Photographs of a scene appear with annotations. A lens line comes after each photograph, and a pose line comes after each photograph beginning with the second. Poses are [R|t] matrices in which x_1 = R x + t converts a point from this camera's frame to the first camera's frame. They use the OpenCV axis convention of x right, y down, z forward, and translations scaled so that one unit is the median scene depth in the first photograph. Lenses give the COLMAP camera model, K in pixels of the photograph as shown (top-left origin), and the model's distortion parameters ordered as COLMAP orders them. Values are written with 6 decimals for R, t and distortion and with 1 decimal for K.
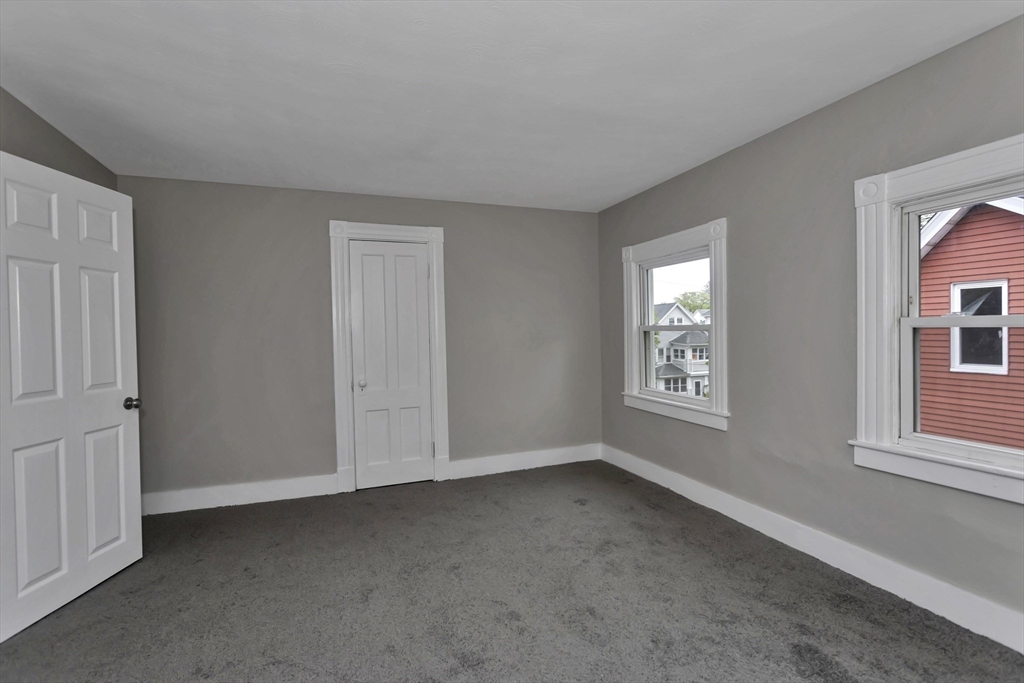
lens RADIAL K [[482.9, 0, 518.0], [0, 482.9, 339.8], [0, 0, 1]] dist [-0.000407, 0.001693]
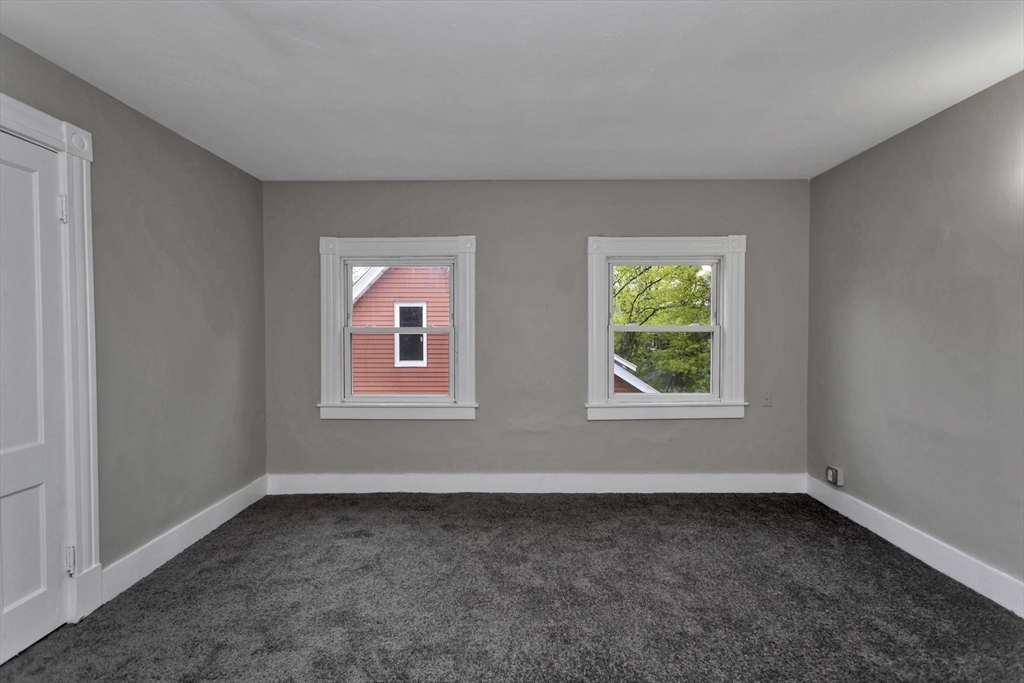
lens RADIAL K [[482.9, 0, 516.9], [0, 482.9, 337.1], [0, 0, 1]] dist [-0.000407, 0.001693]
pose [[0.370526, 0.004411, 0.928811, -0.255461], [0.015501, 0.999820, -0.010932, 0.002111], [-0.928693, 0.018448, 0.370391, 0.198132]]
